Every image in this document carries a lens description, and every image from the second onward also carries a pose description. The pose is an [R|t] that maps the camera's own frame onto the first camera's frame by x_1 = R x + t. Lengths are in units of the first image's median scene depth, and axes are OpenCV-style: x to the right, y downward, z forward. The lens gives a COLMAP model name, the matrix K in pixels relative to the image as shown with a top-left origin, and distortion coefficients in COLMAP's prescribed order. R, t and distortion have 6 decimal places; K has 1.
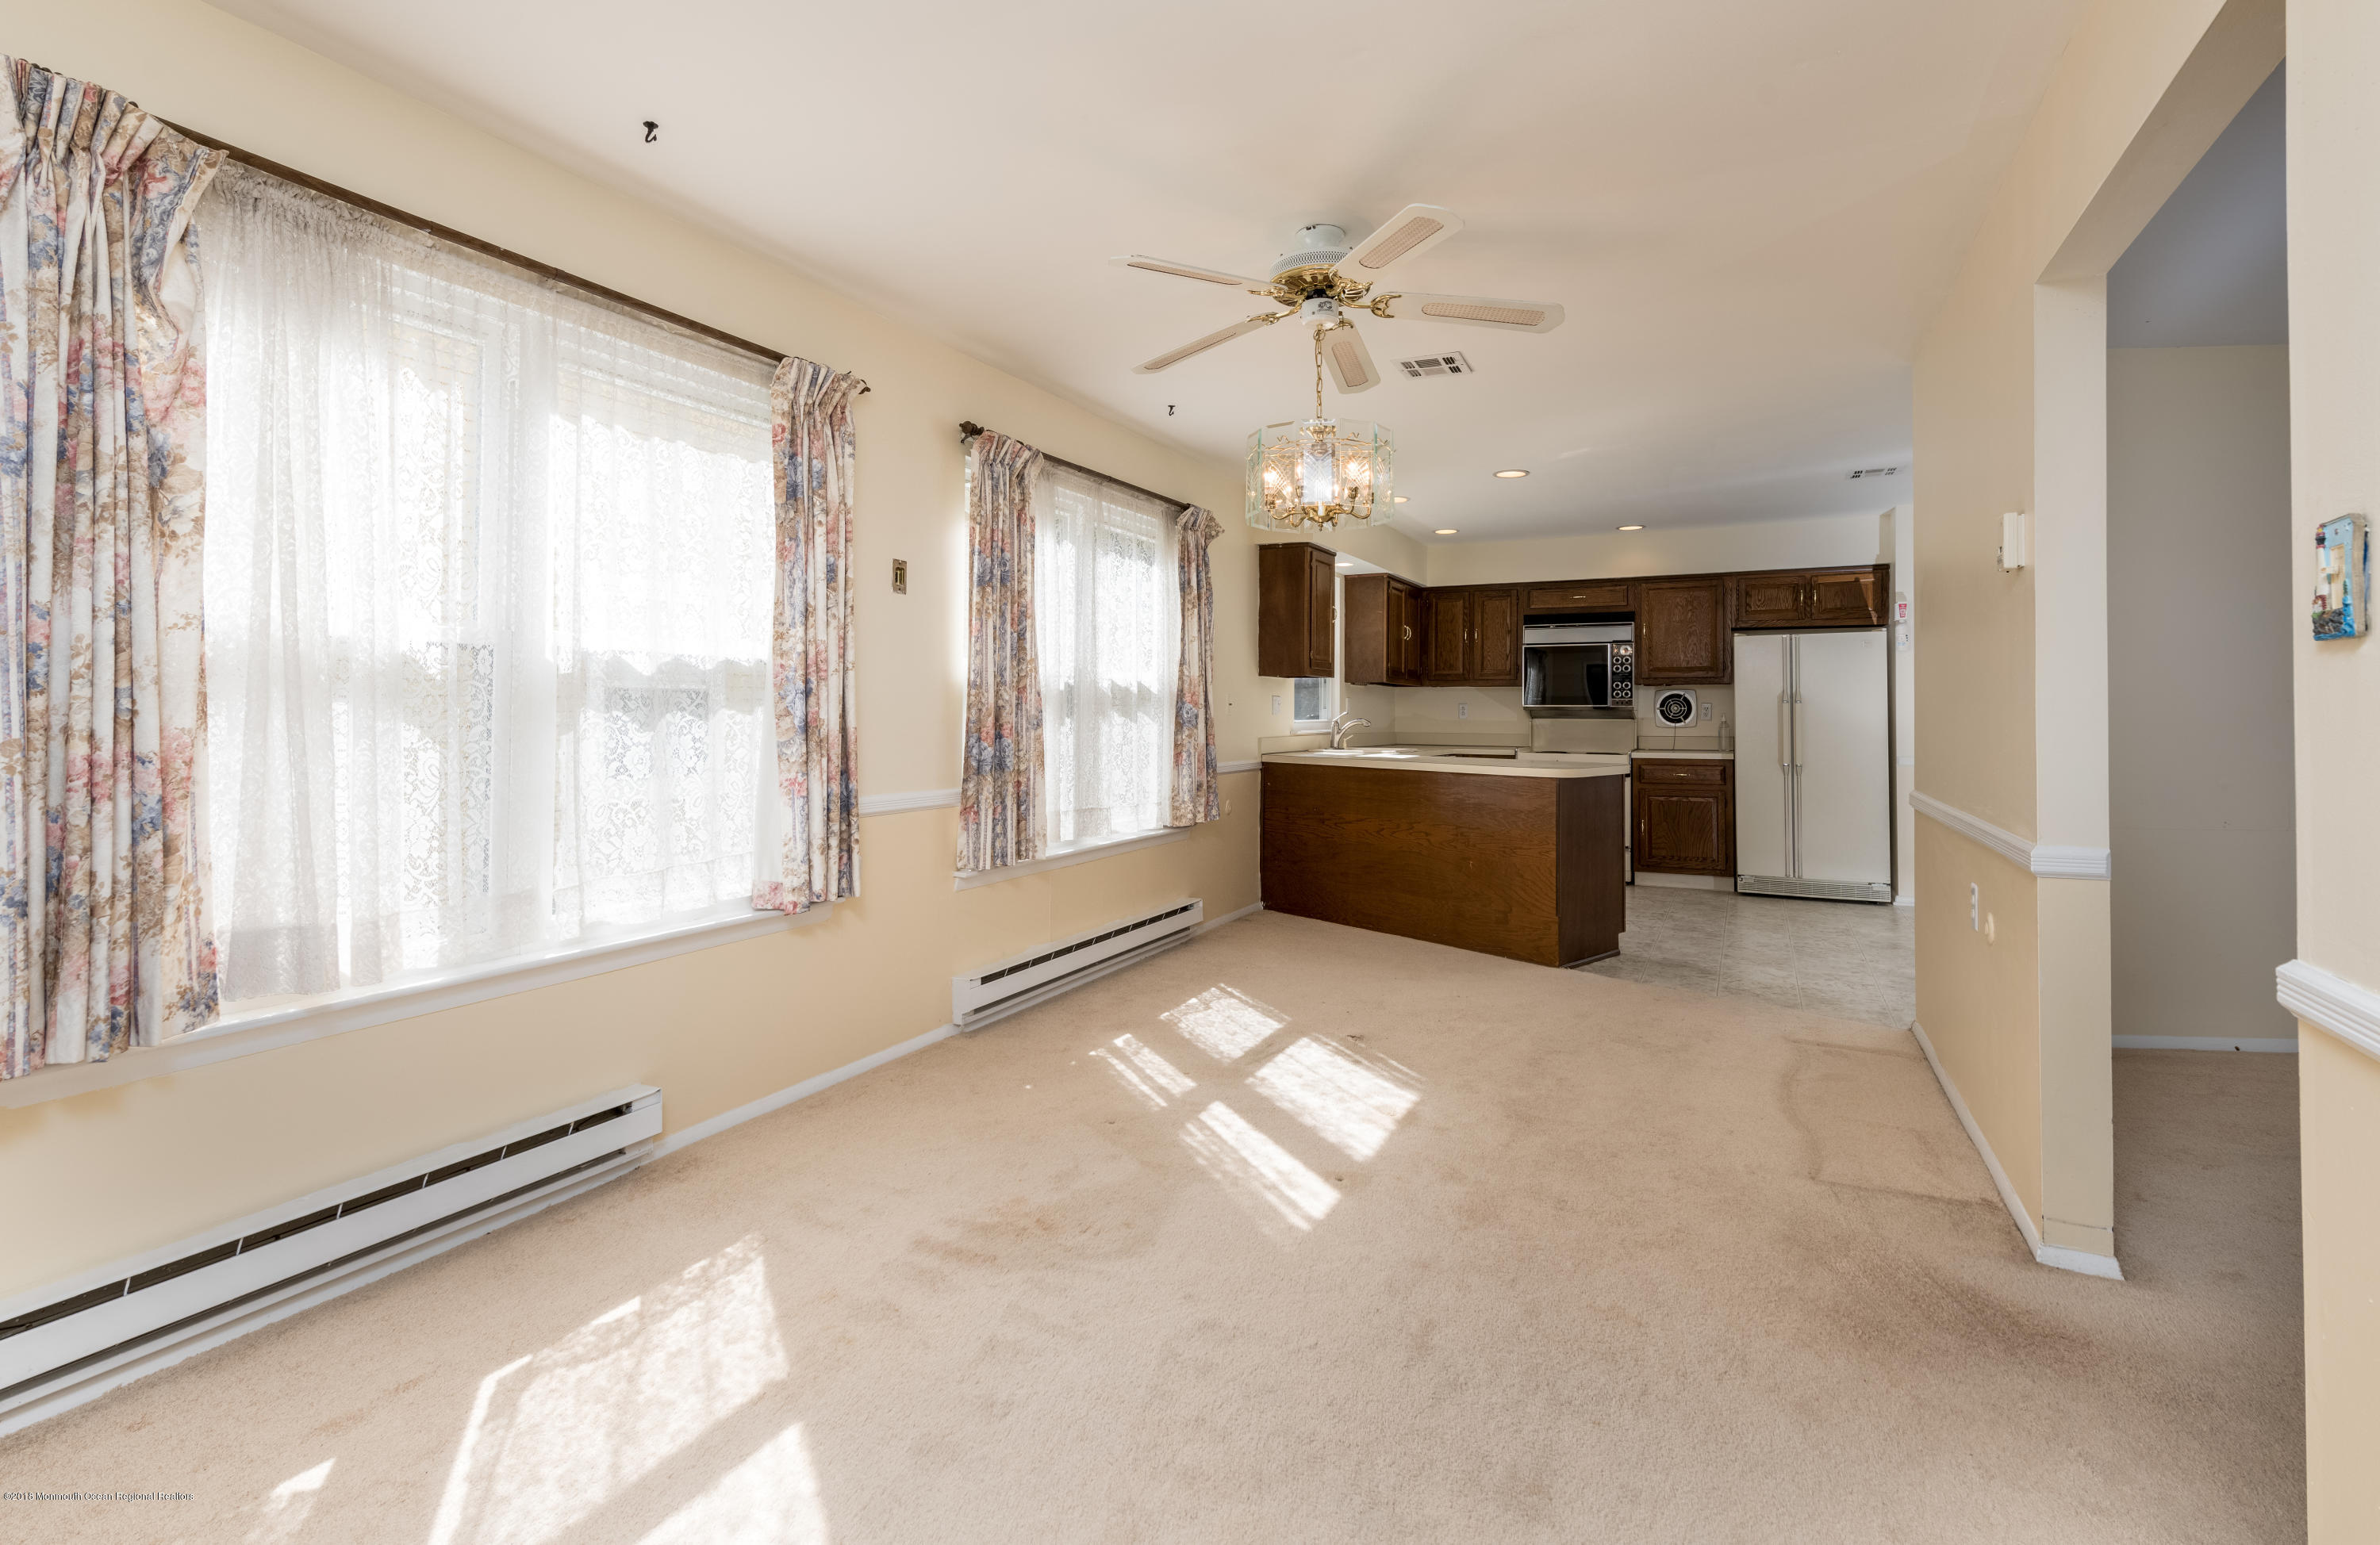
lens RADIAL K [[1089.6, 0, 1193.7], [0, 1089.6, 703.0], [0, 0, 1]] dist [0.017574, 0.000053]
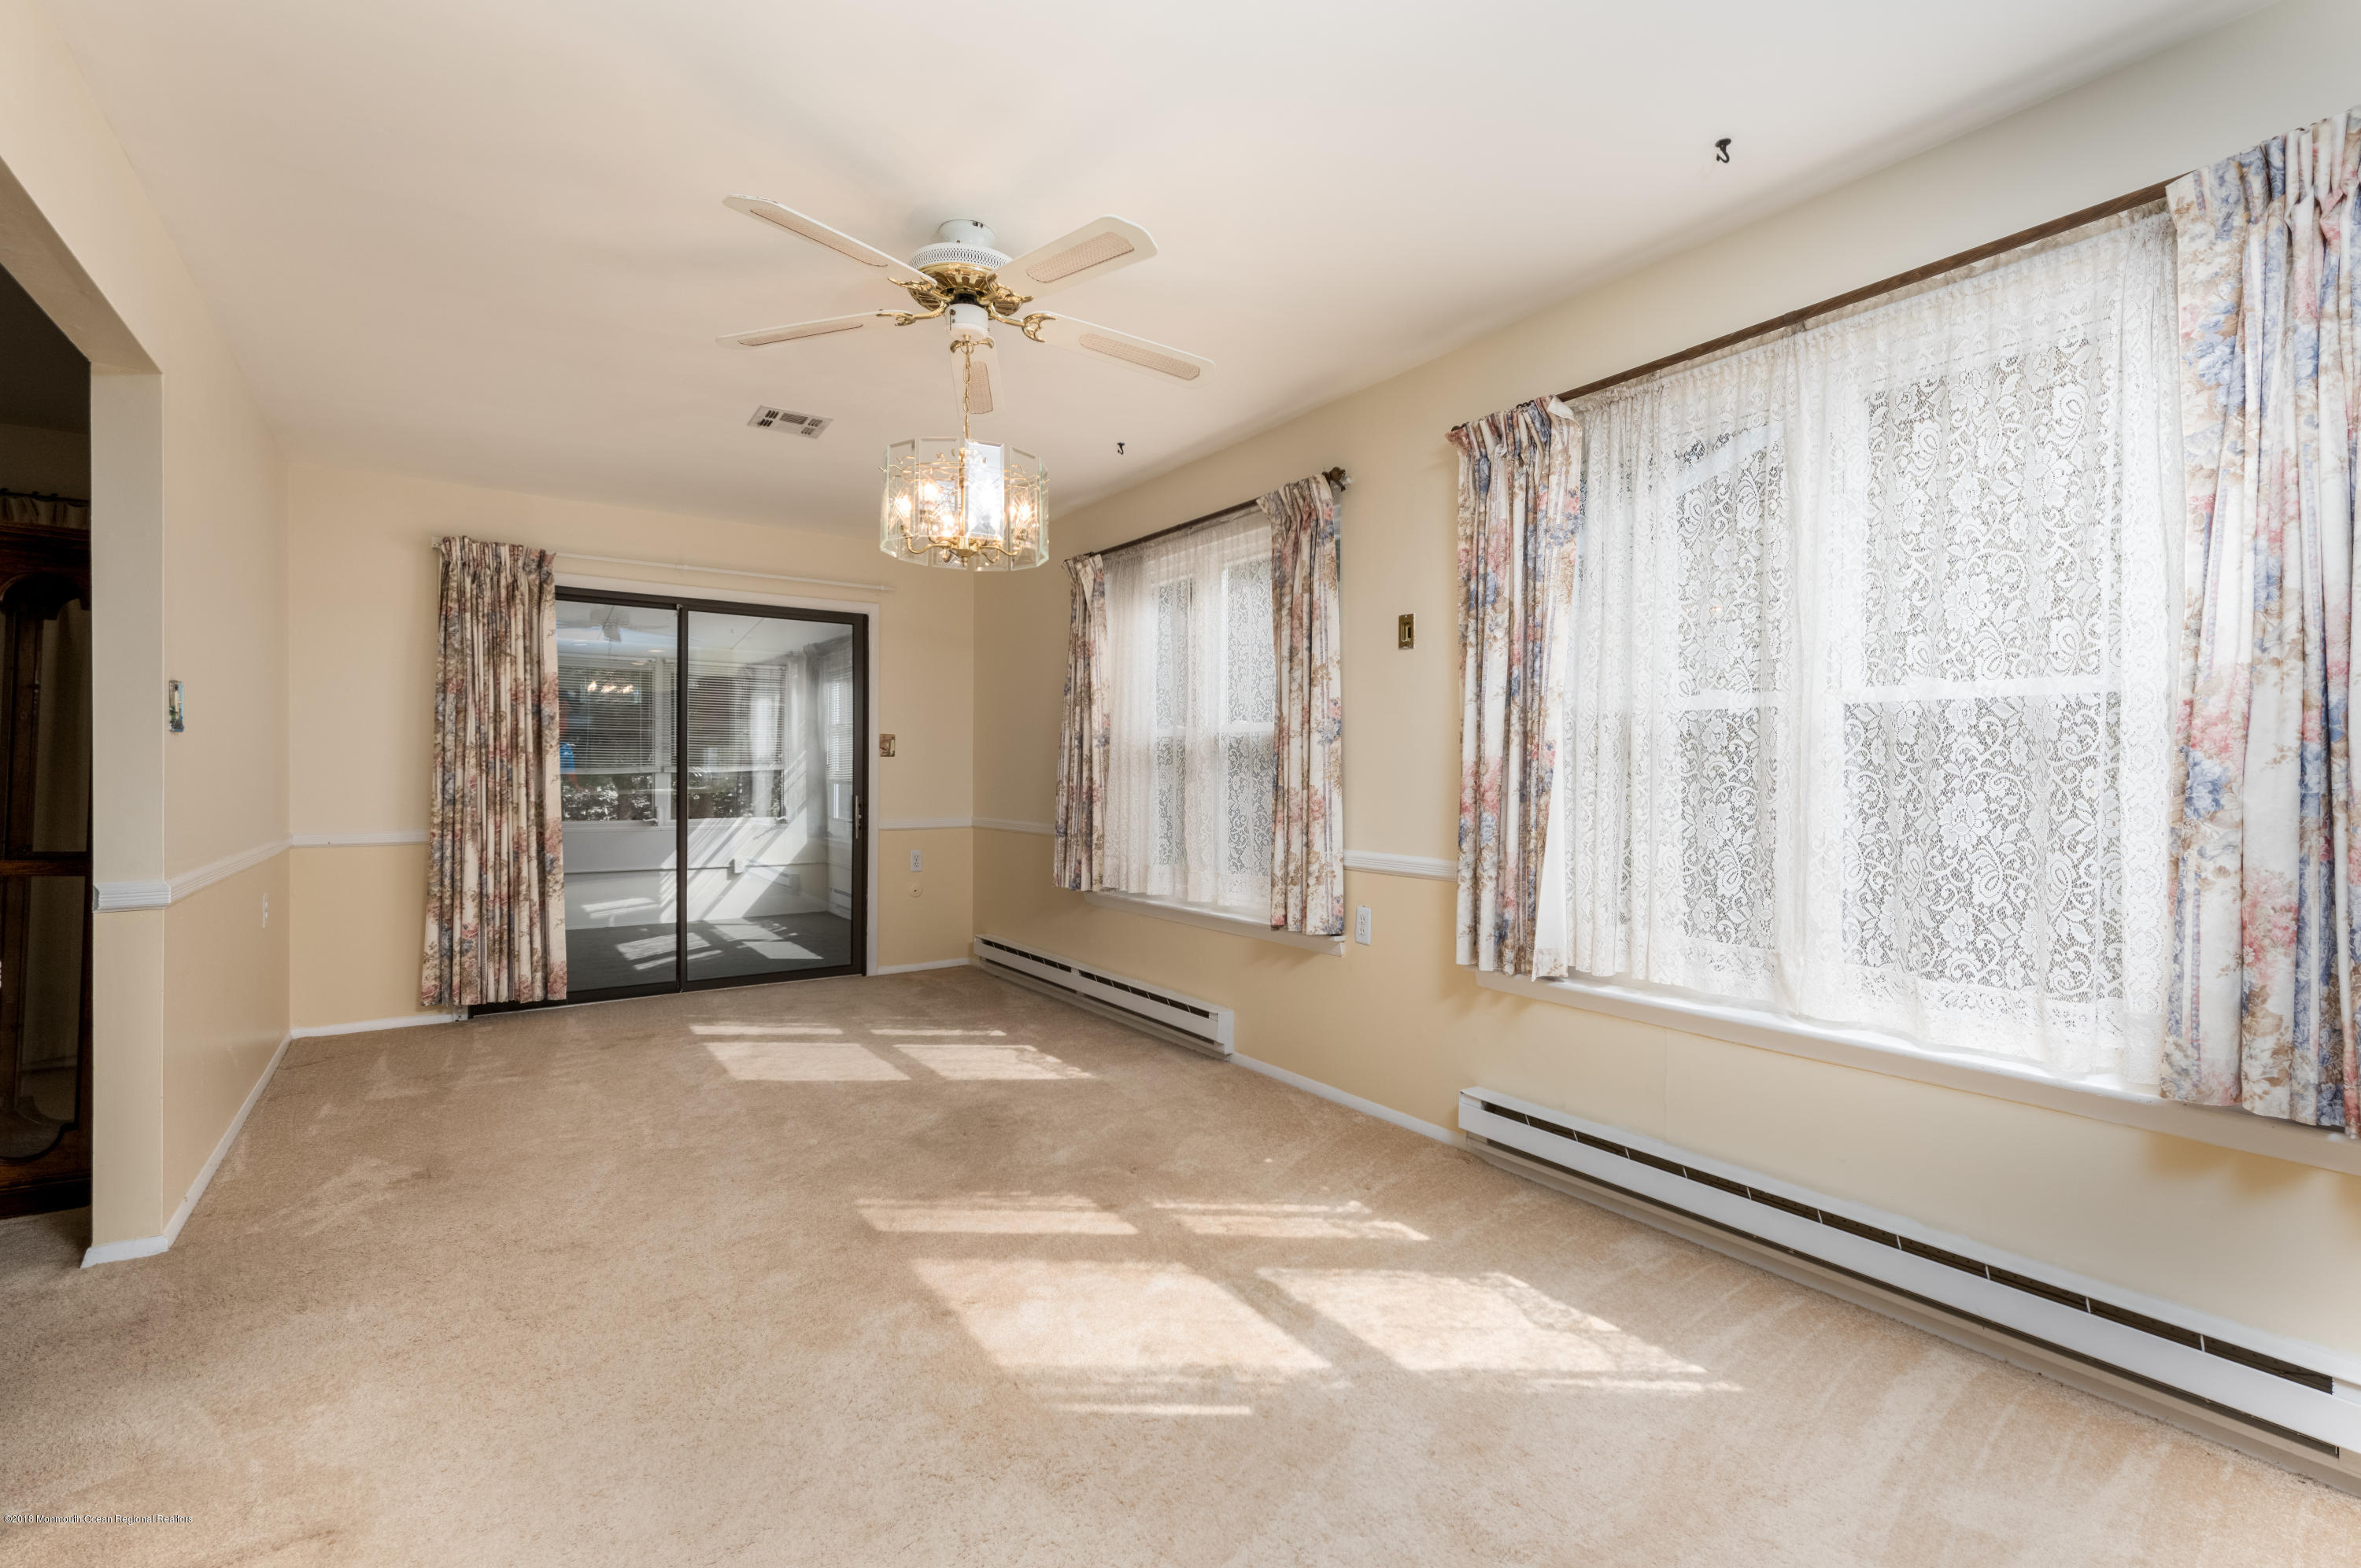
lens RADIAL K [[1053.1, 0, 1180.5], [0, 1053.1, 784.0], [0, 0, 1]] dist [0.023992, -0.007468]
pose [[-0.485746, 0.010989, -0.874031, 0.800522], [0.005775, 0.999939, 0.009363, 0.011271], [0.874081, -0.000499, -0.485780, 1.591802]]
